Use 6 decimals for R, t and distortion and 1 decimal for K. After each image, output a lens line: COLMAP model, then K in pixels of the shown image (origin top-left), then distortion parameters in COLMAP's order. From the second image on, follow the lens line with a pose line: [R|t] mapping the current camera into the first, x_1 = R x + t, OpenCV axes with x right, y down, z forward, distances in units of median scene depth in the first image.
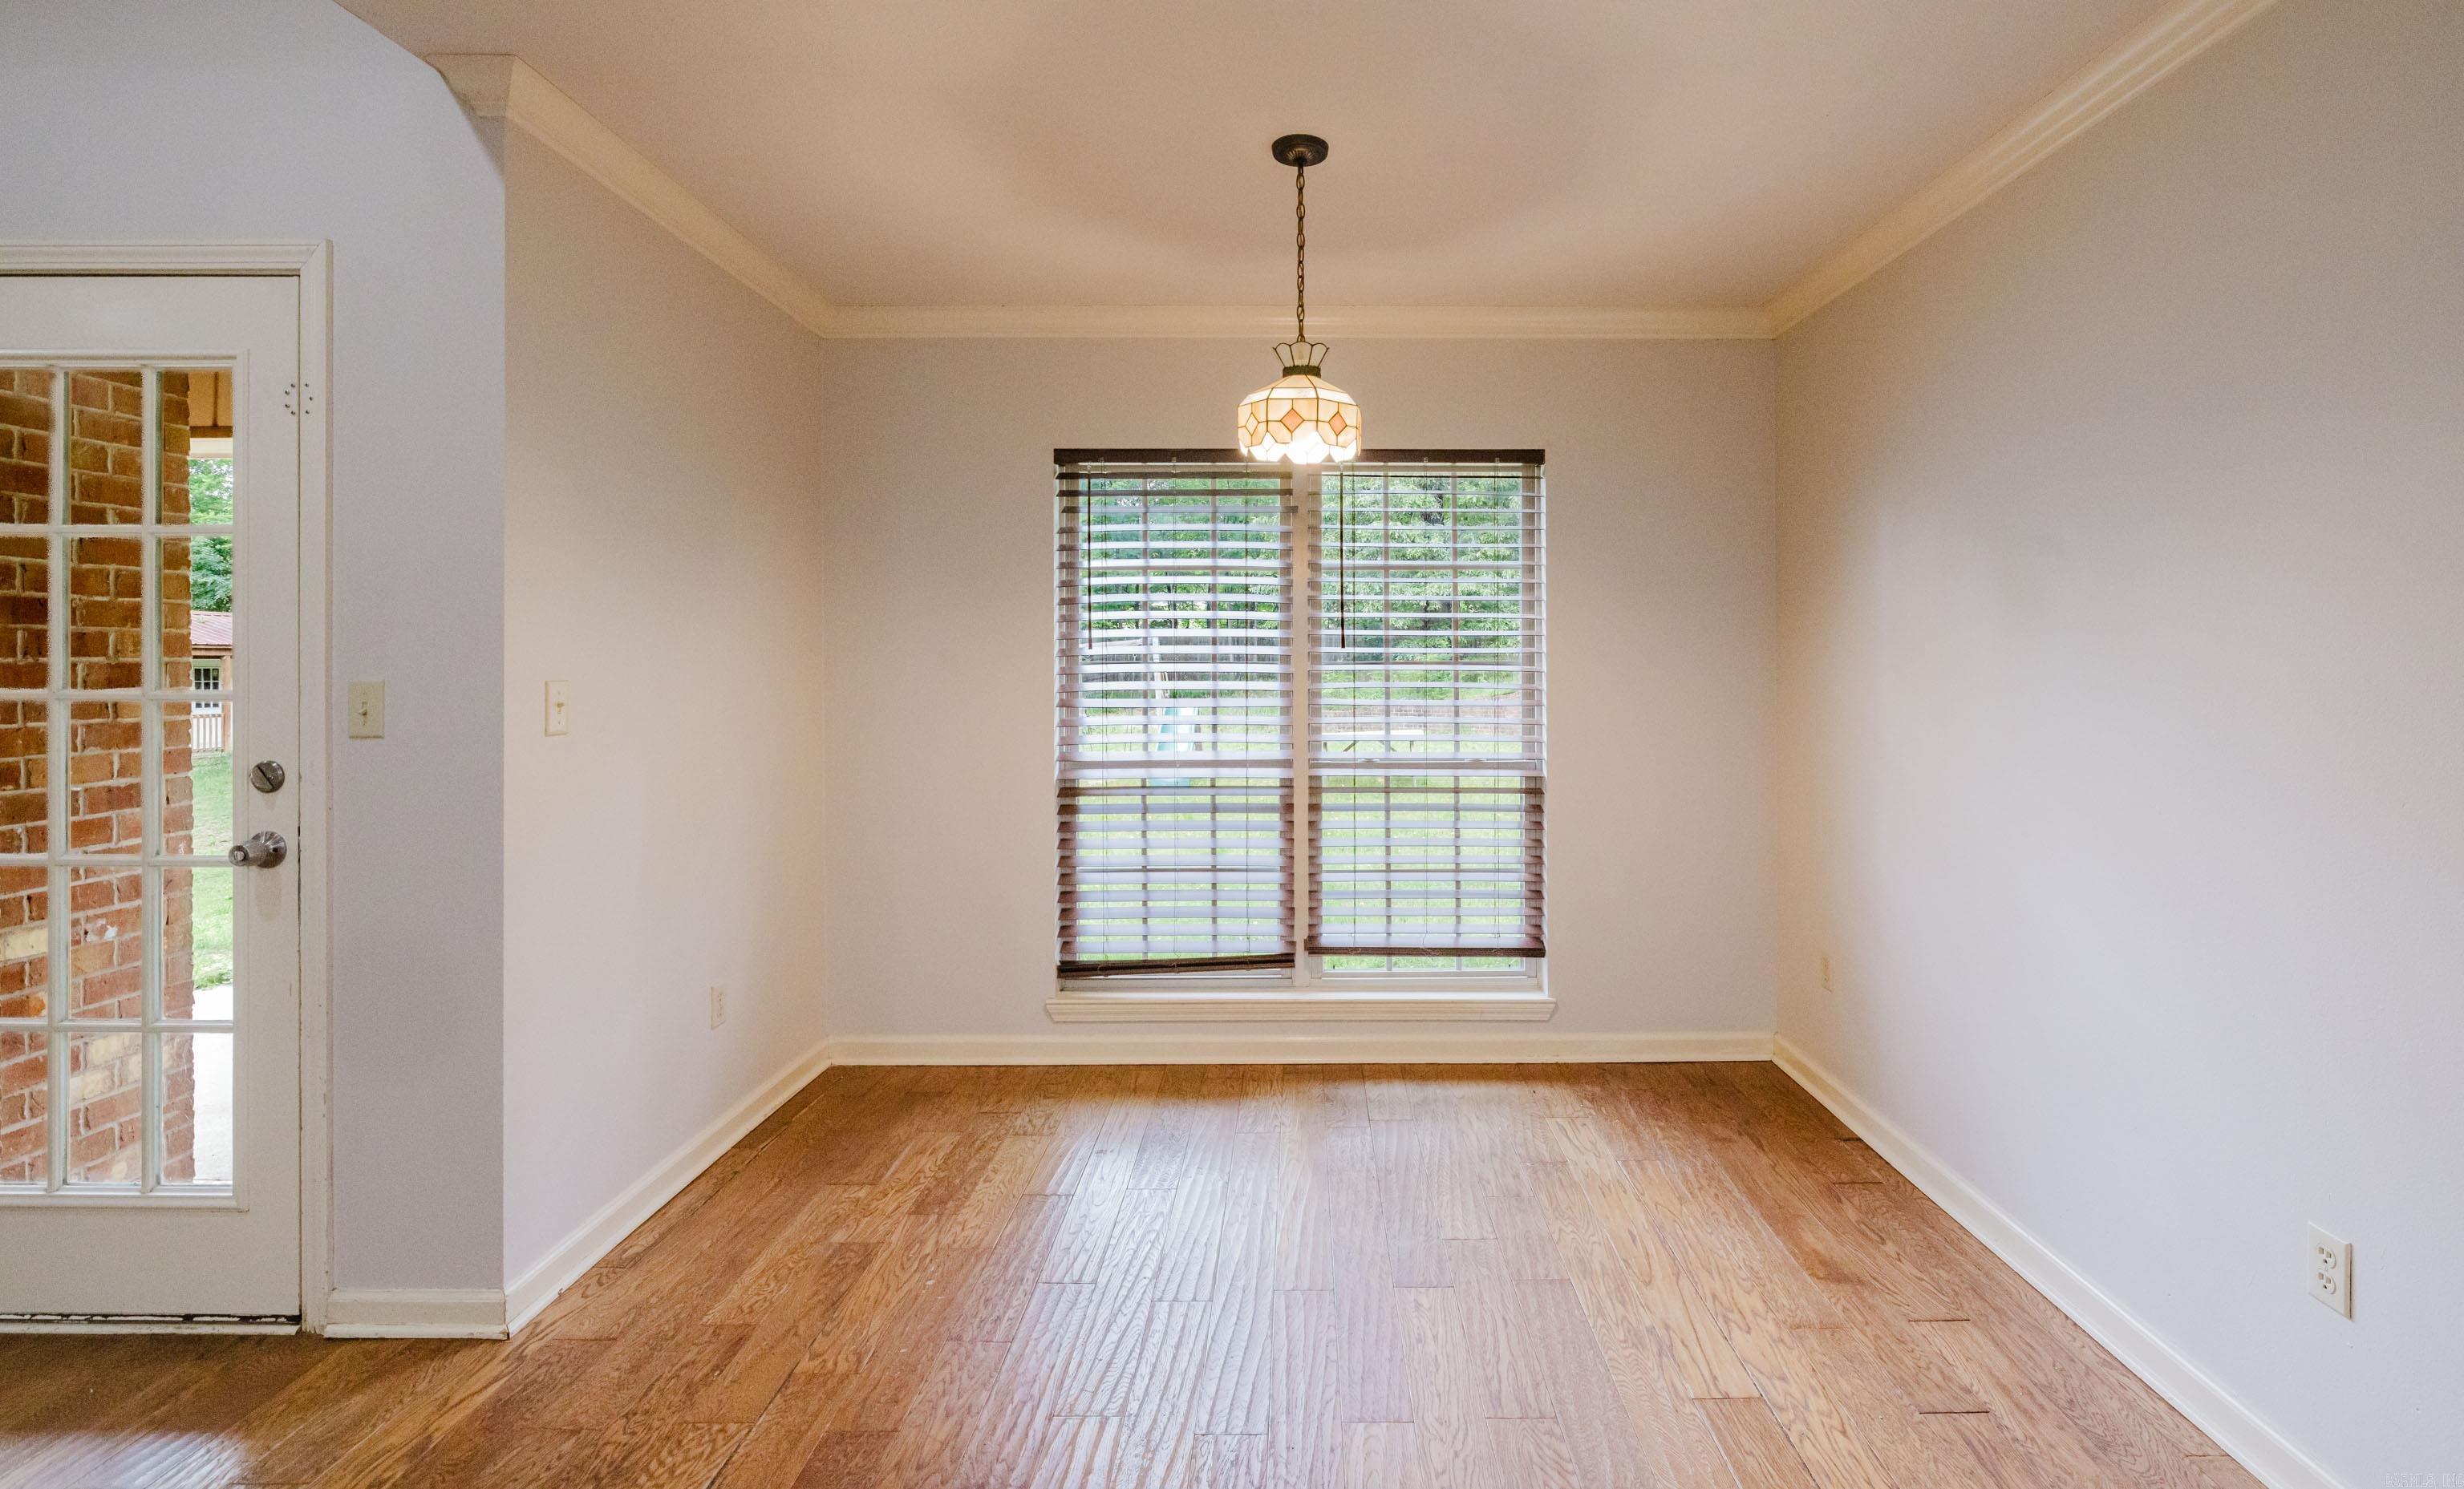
lens RADIAL K [[1157.5, 0, 1327.3], [0, 1157.5, 657.6], [0, 0, 1]] dist [-0.003300, -0.000515]
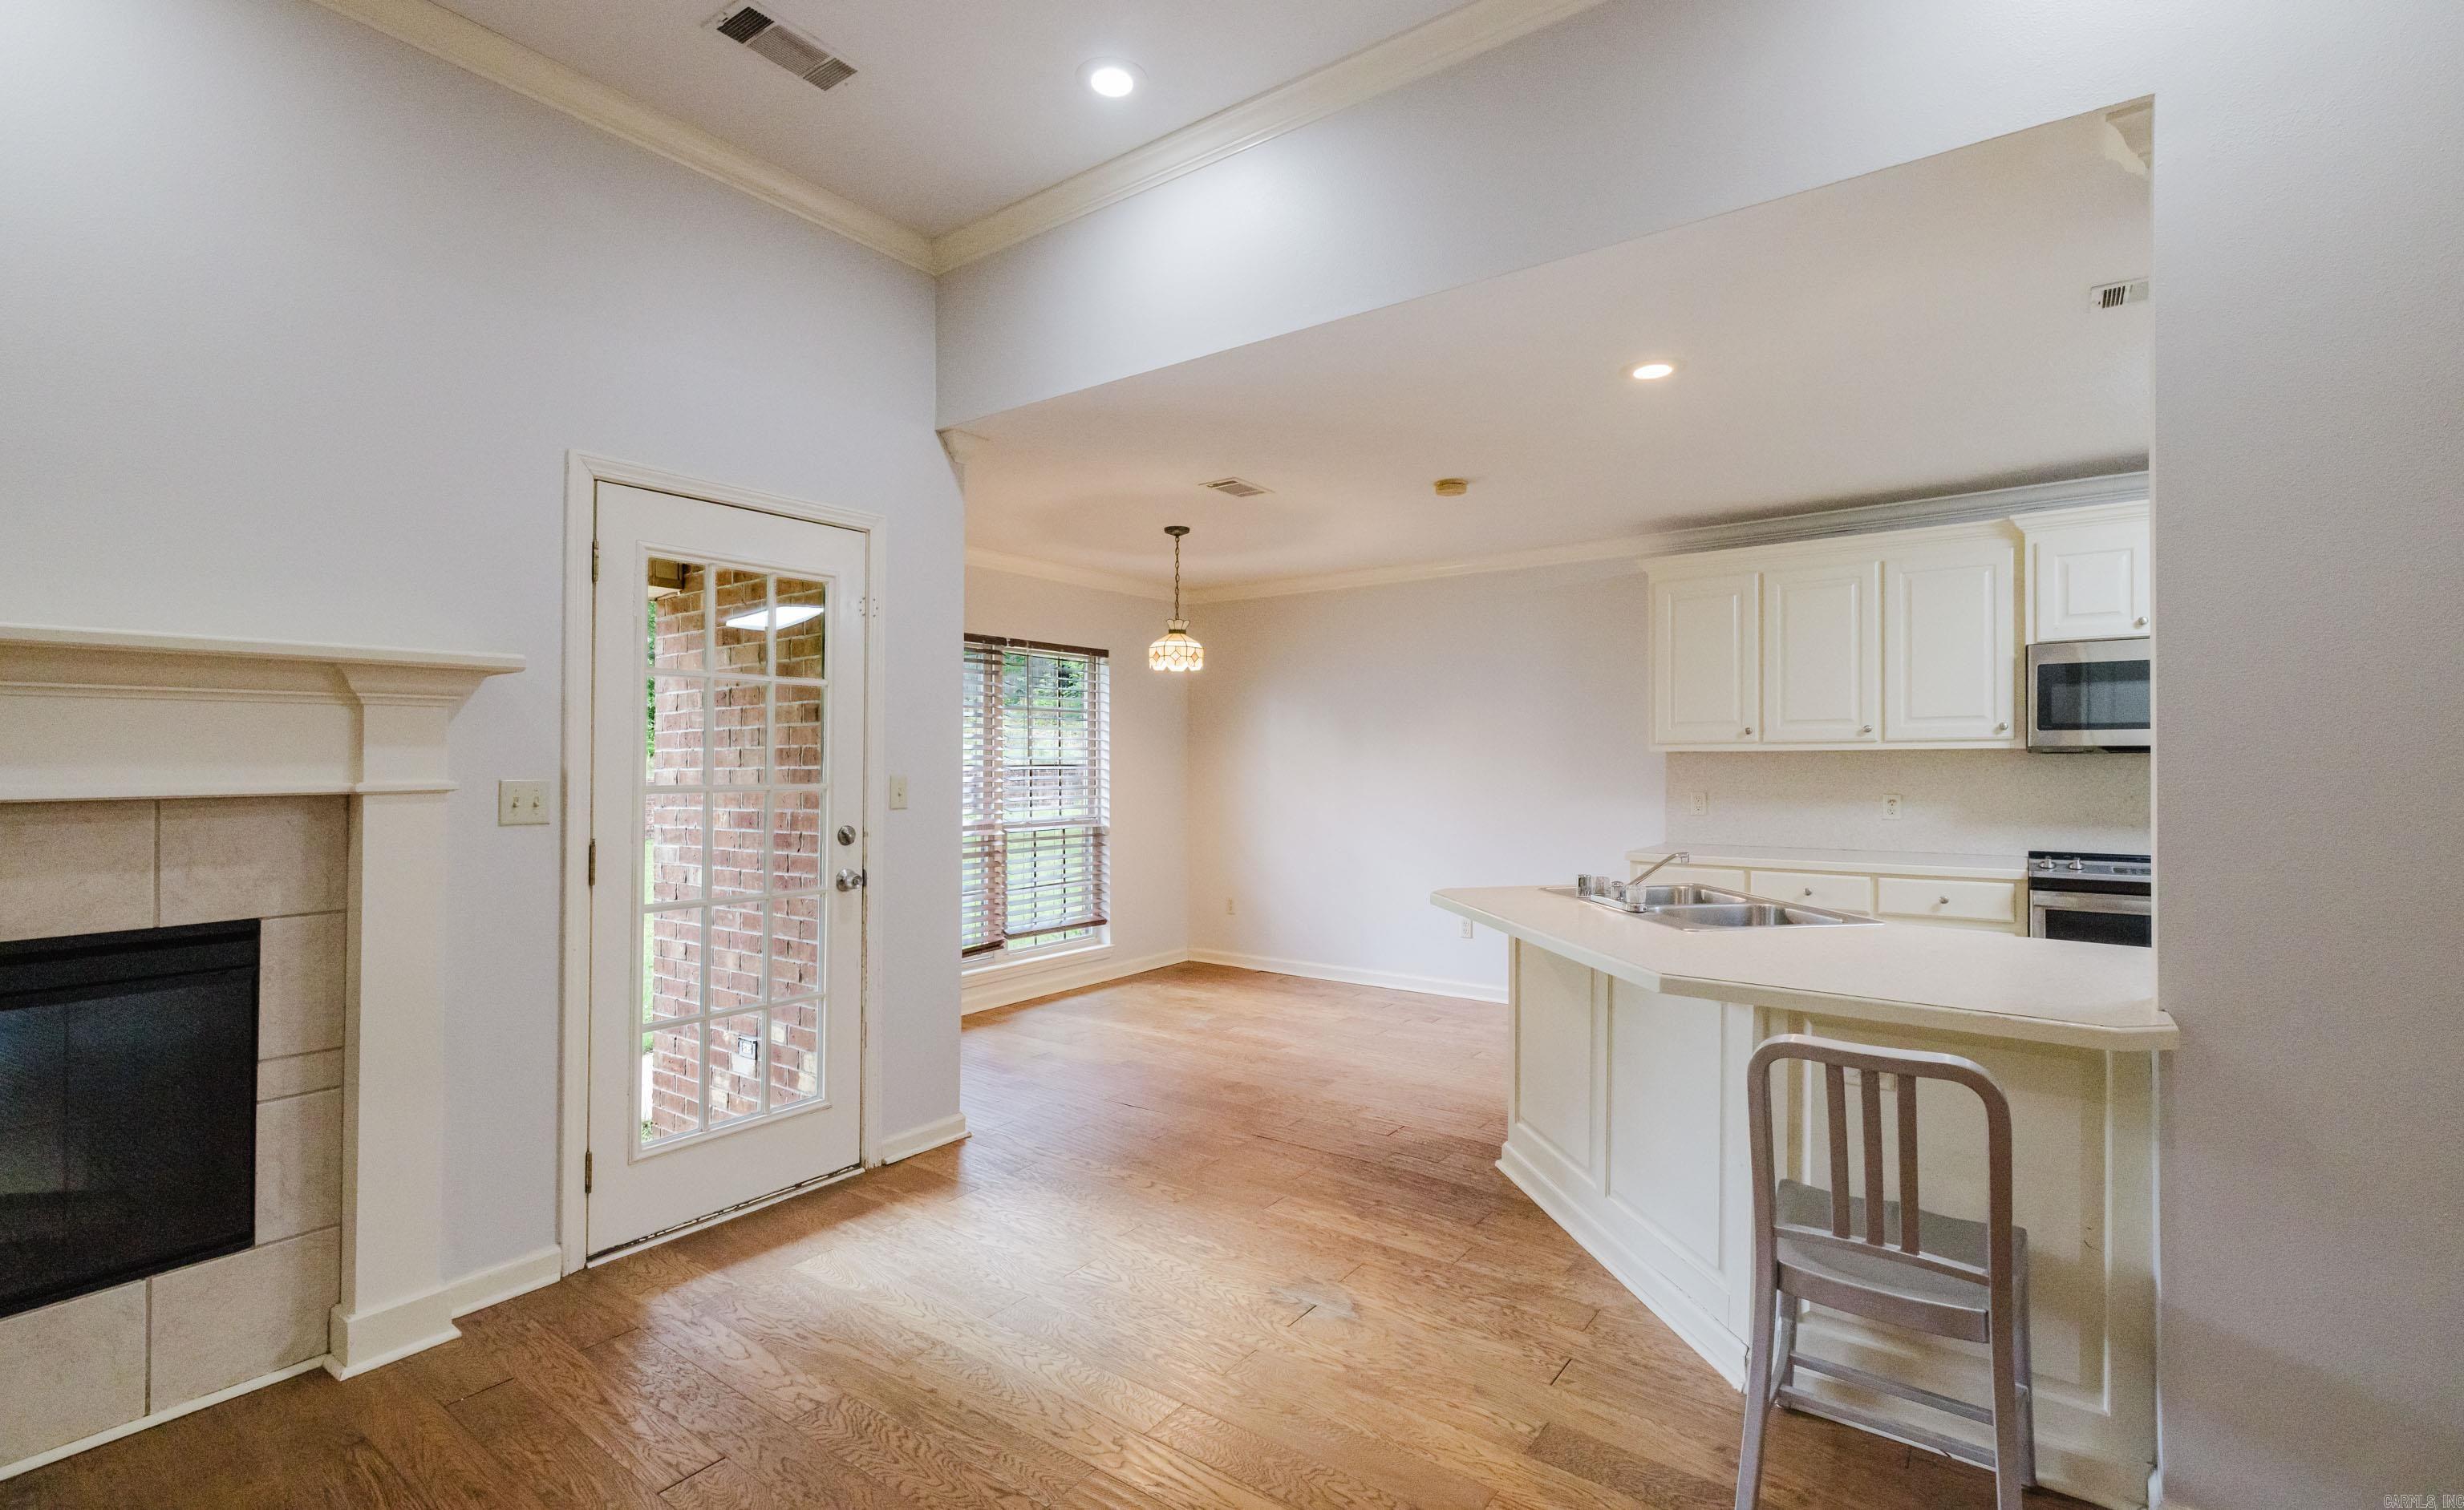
lens RADIAL K [[1079.7, 0, 1241.9], [0, 1079.7, 742.8], [0, 0, 1]] dist [0.005192, -0.000776]
pose [[0.600729, 0.013516, 0.799339, -1.166554], [-0.000239, 0.999860, -0.016728, -0.002341], [-0.799453, 0.009858, 0.600648, -0.239231]]
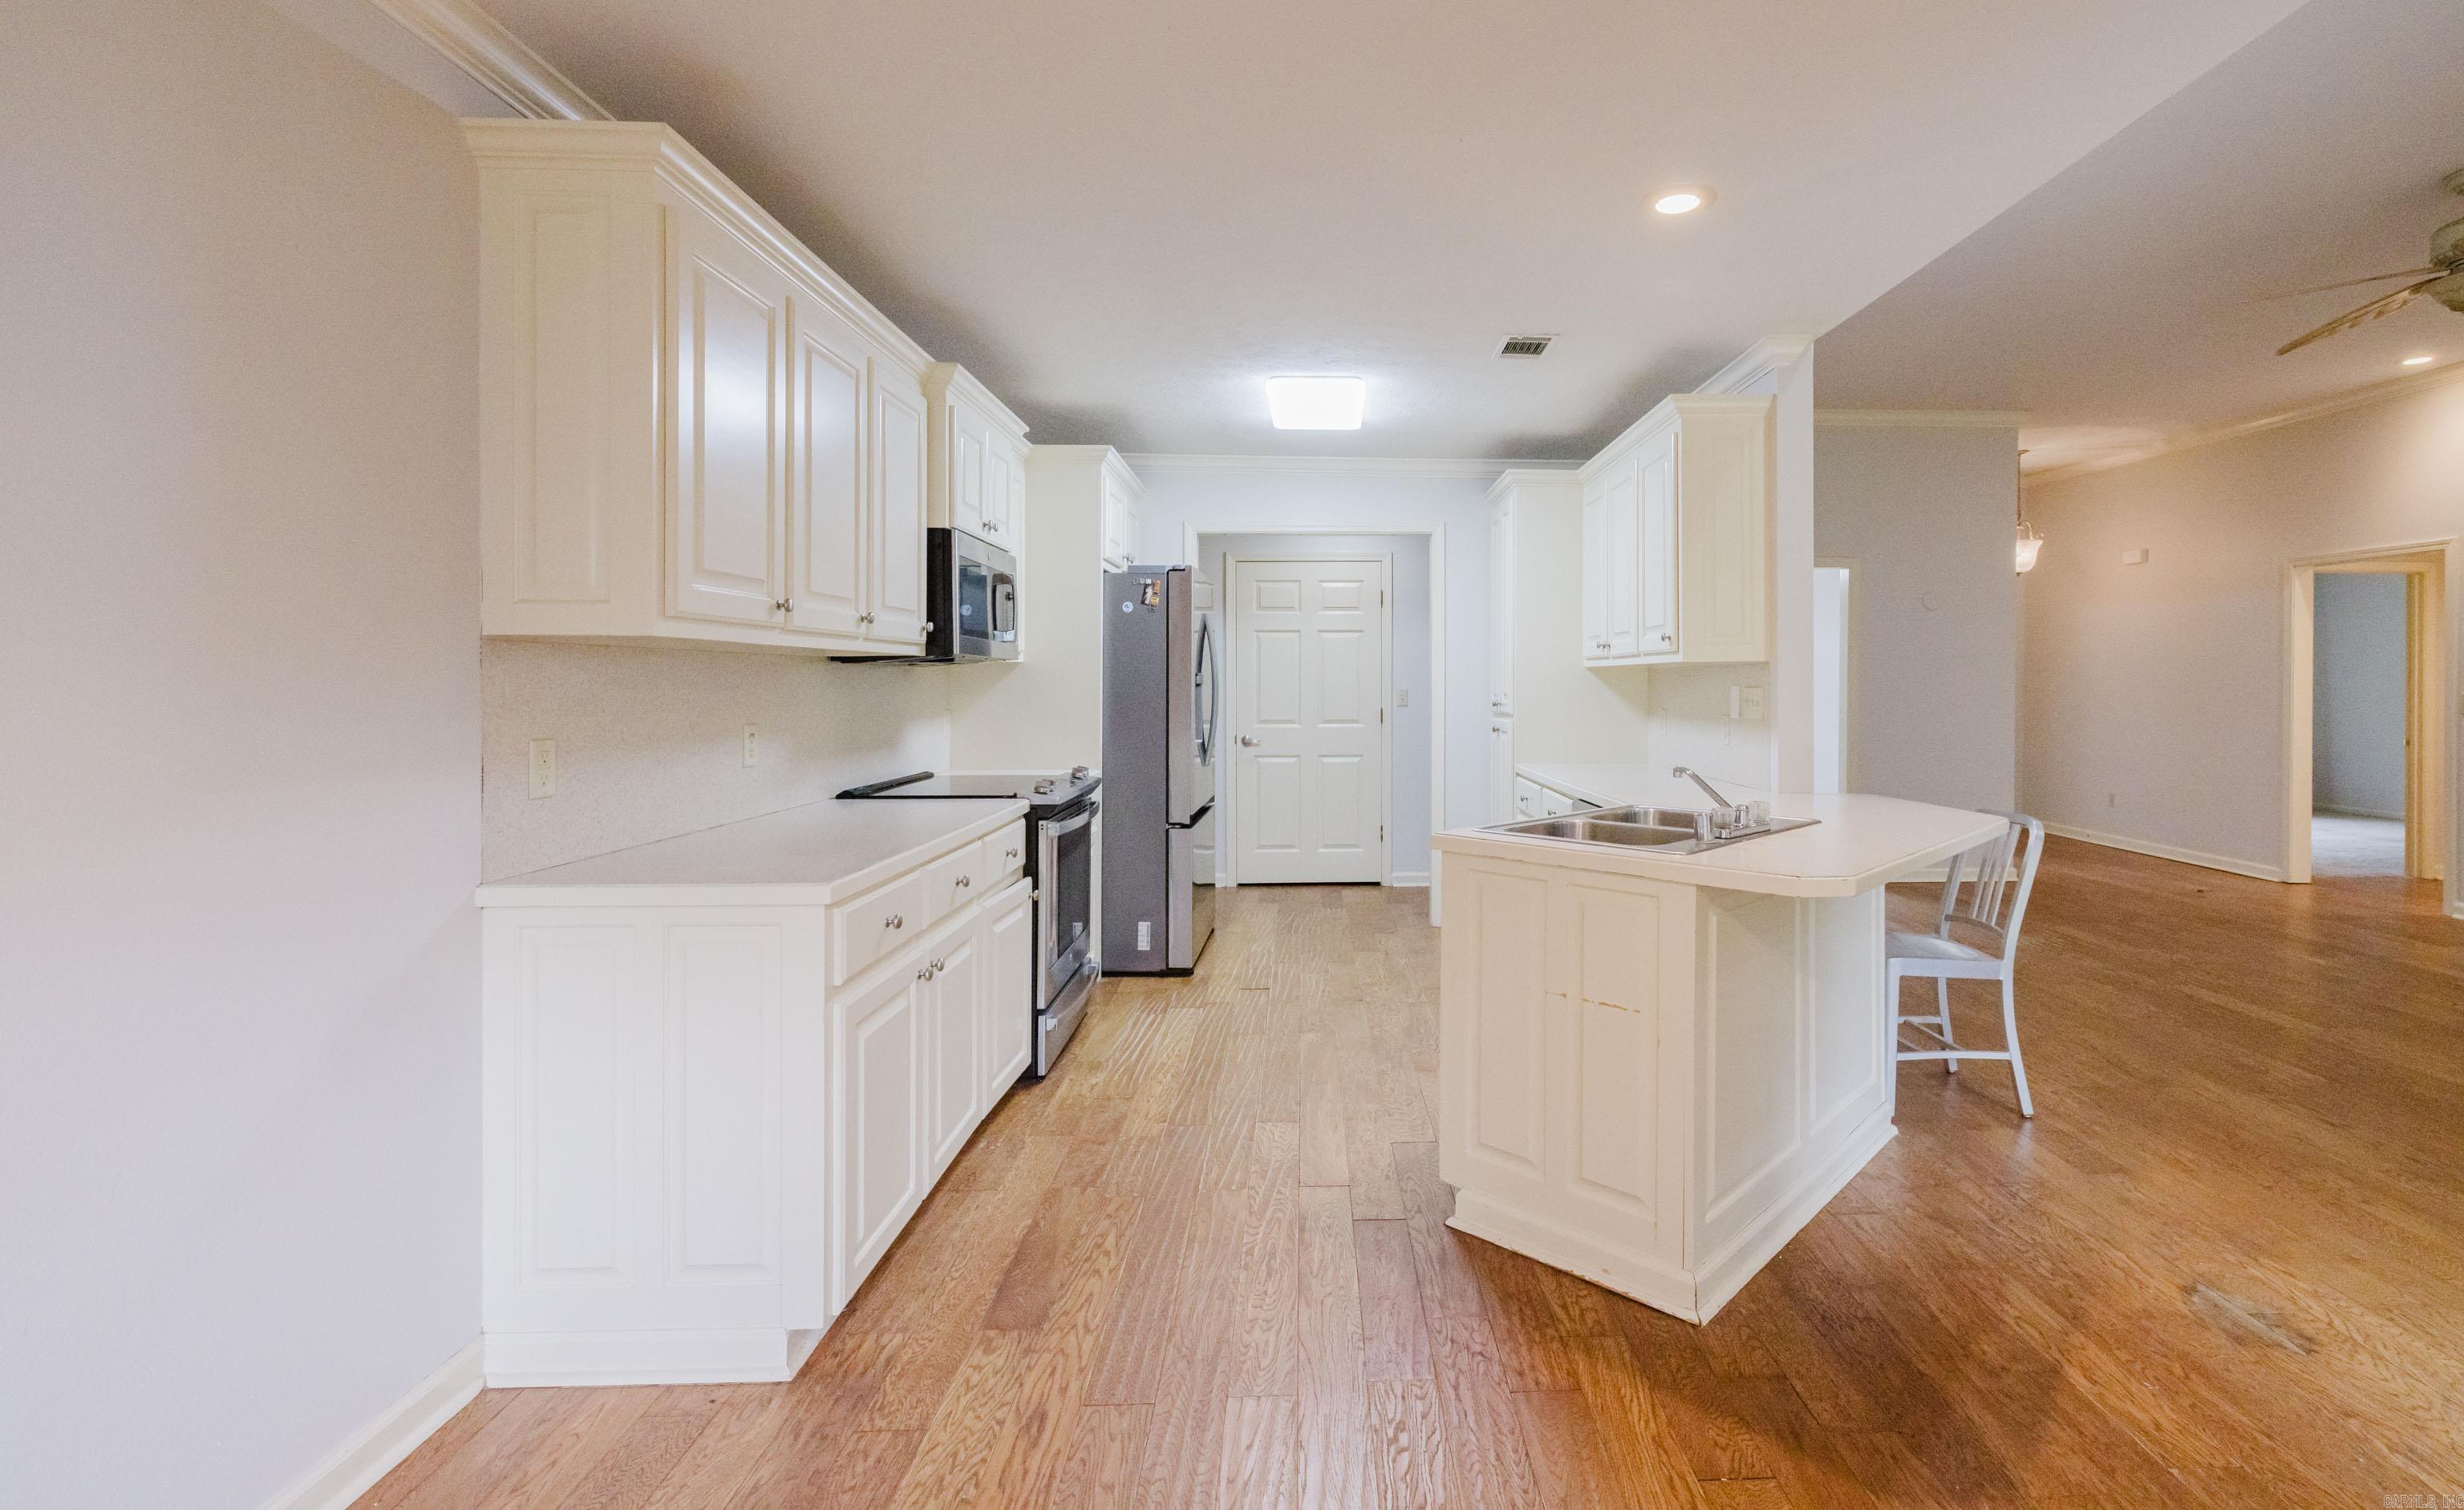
lens RADIAL K [[1108.2, 0, 1331.7], [0, 1108.2, 688.8], [0, 0, 1]] dist [0.003440, 0.000842]
pose [[-0.999767, 0.001932, -0.021485, 0.005090], [0.001934, 0.999998, -0.000104, 0.013545], [0.021485, -0.000145, -0.999769, 0.800499]]
